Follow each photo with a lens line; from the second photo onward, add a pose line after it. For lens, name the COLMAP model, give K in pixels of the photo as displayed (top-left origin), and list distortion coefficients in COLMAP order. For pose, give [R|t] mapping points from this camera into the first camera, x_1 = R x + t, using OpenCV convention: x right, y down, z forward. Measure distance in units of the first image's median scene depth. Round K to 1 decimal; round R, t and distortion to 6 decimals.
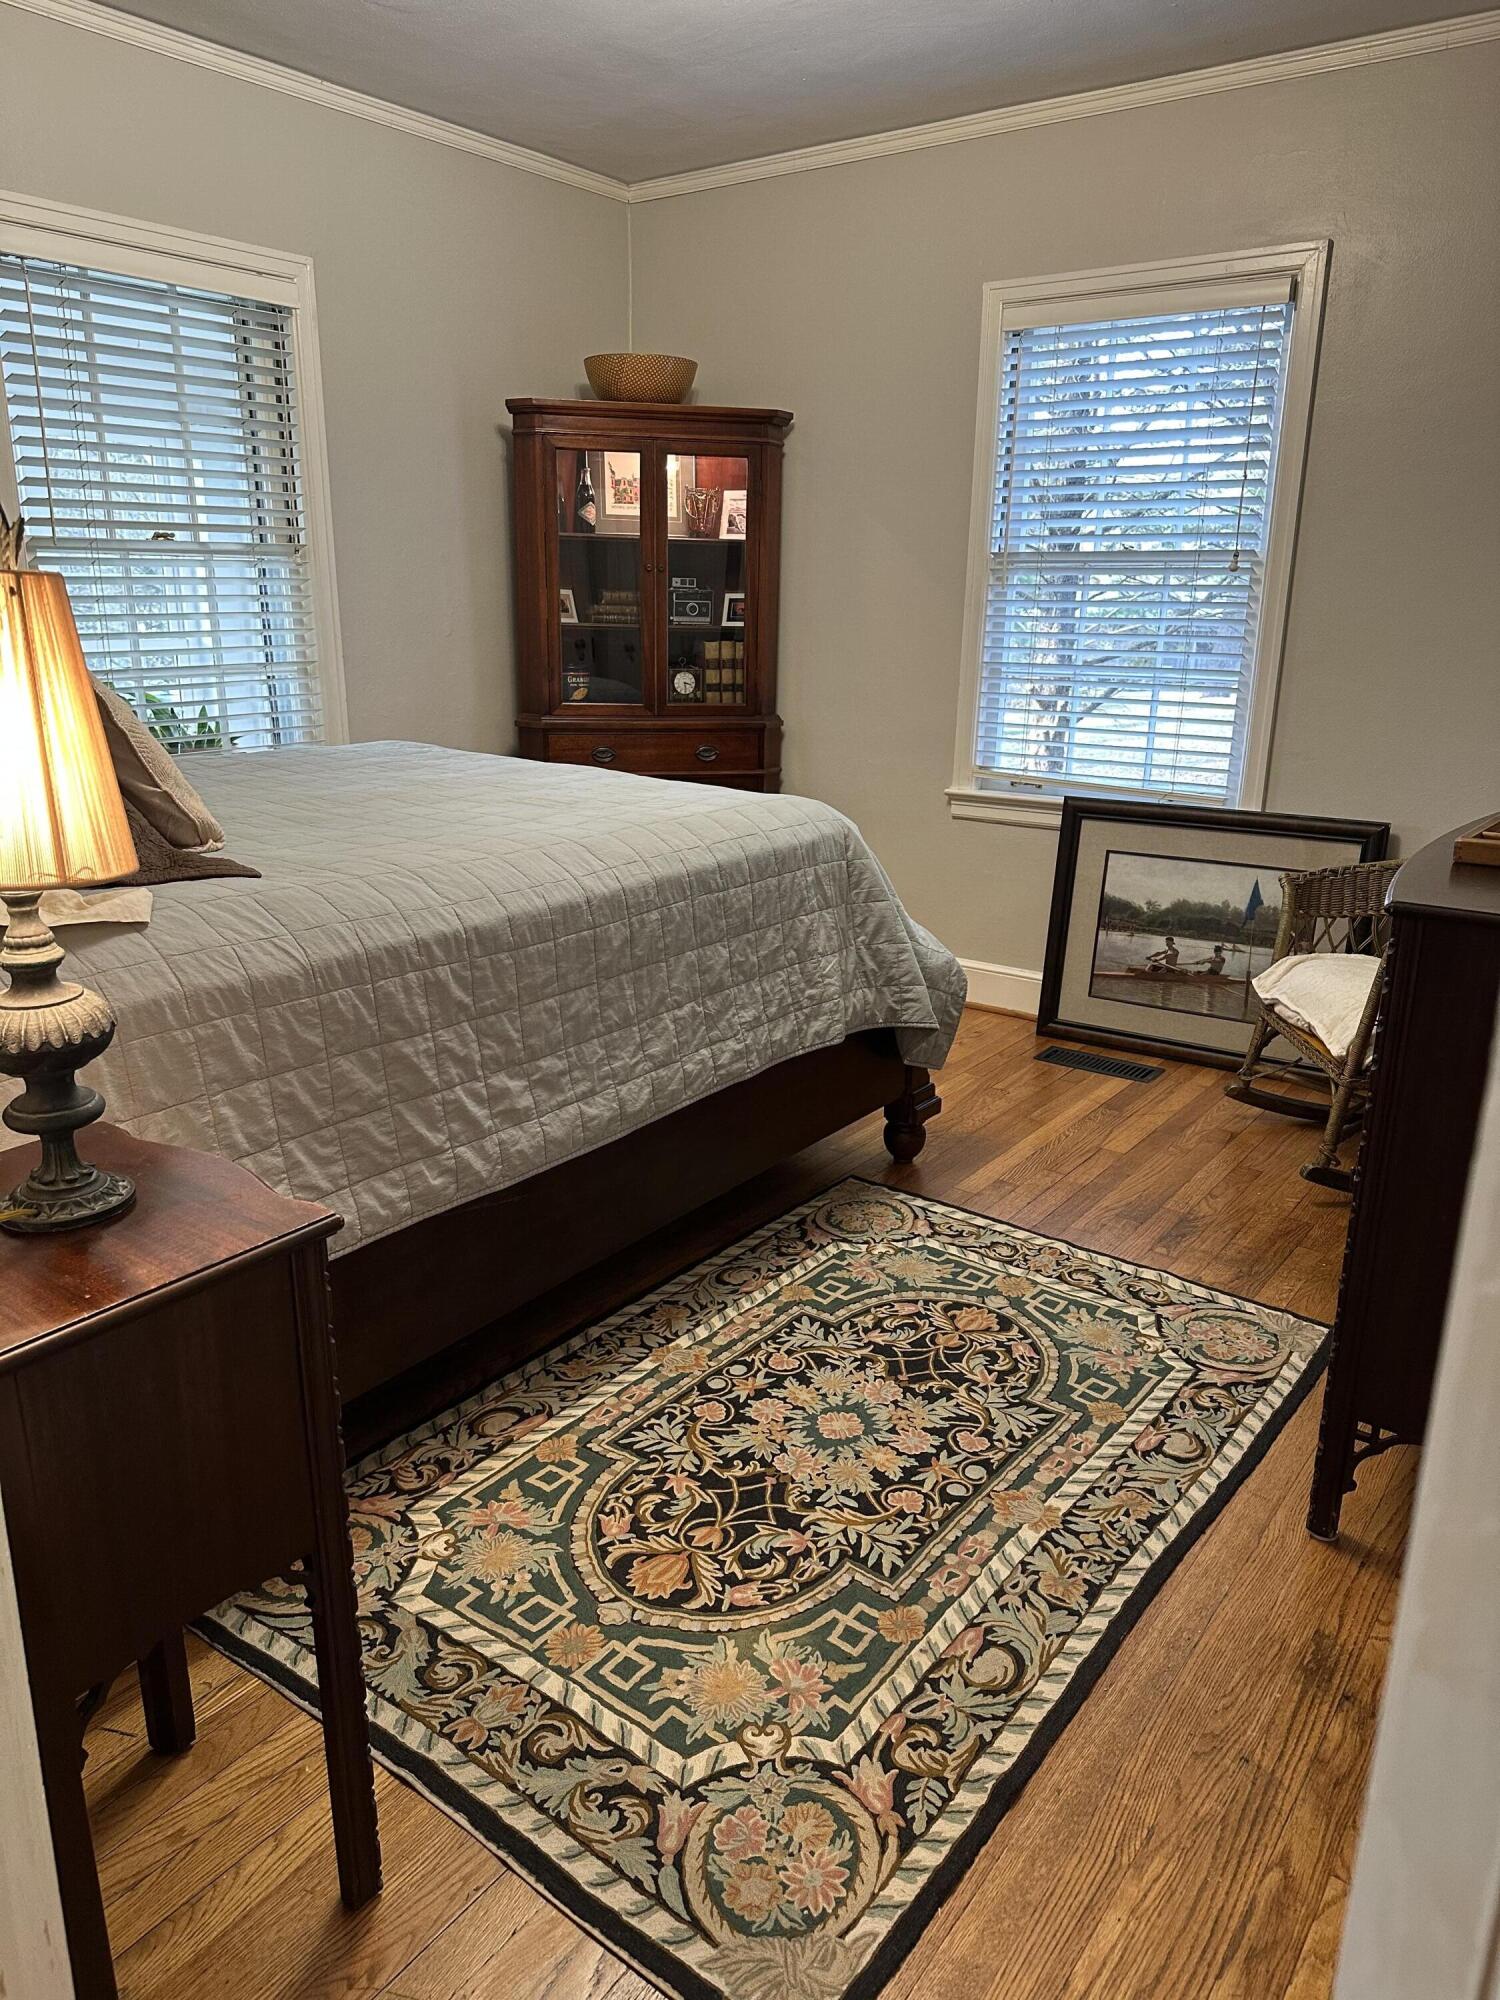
lens RADIAL K [[1410.0, 0, 736.1], [0, 1410.0, 991.0], [0, 0, 1]] dist [0.057575, -0.067863]
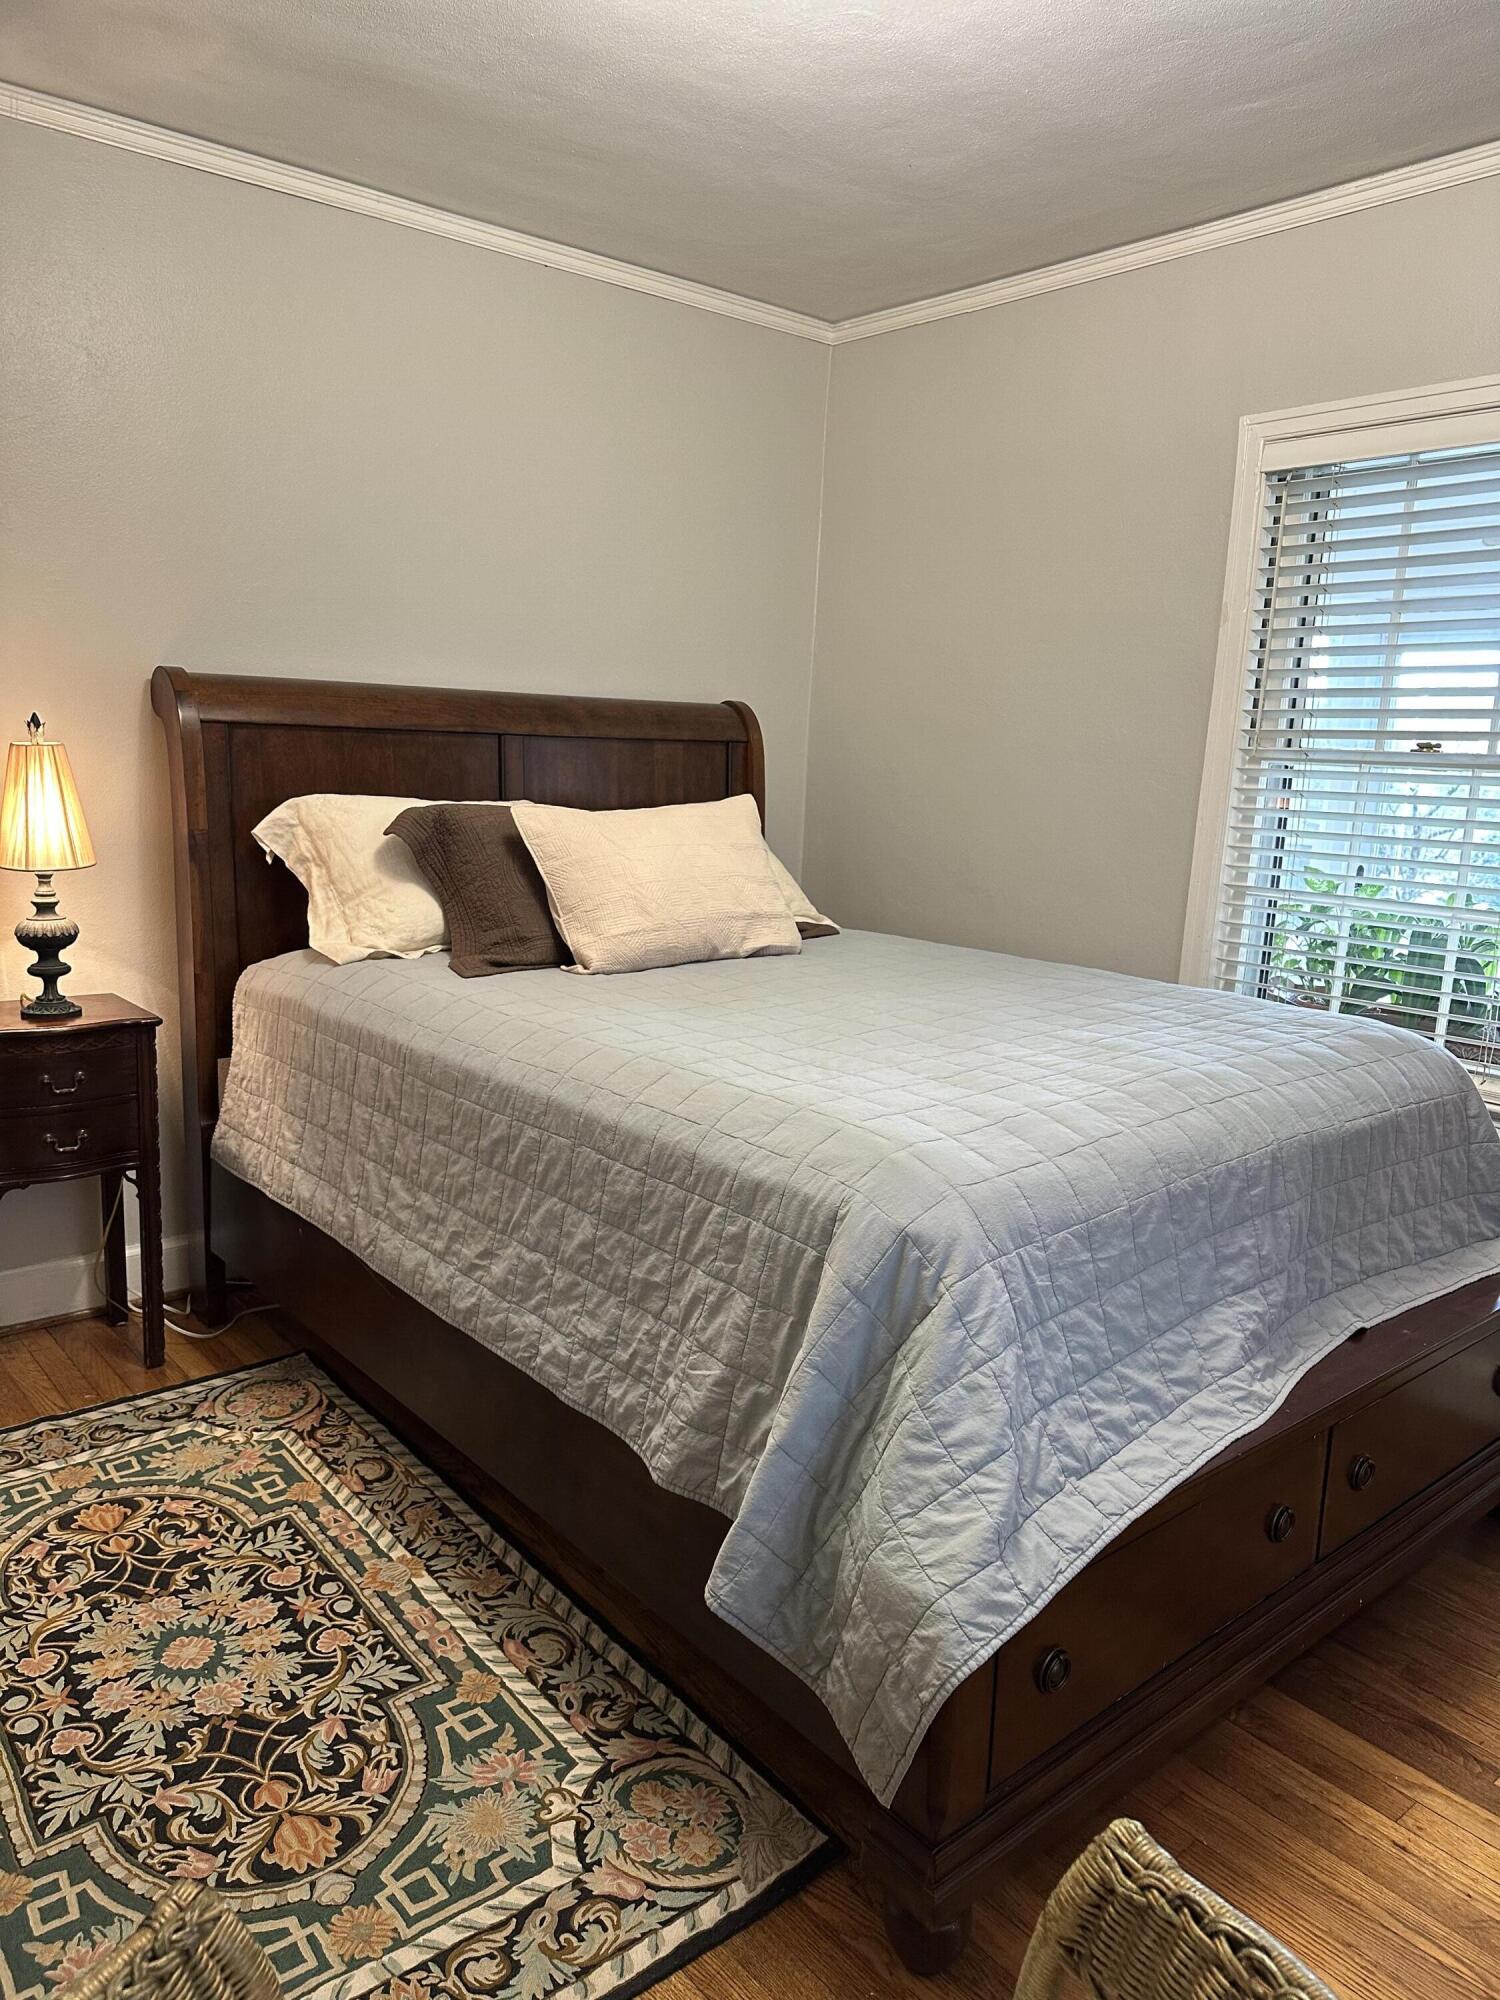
lens RADIAL K [[1410.0, 0, 736.1], [0, 1410.0, 991.0], [0, 0, 1]] dist [0.057575, -0.067863]
pose [[-0.247407, 0.145666, -0.957900, 0.780011], [-0.303759, 0.927133, 0.219442, -0.387470], [0.920066, 0.345262, -0.185132, 1.301100]]
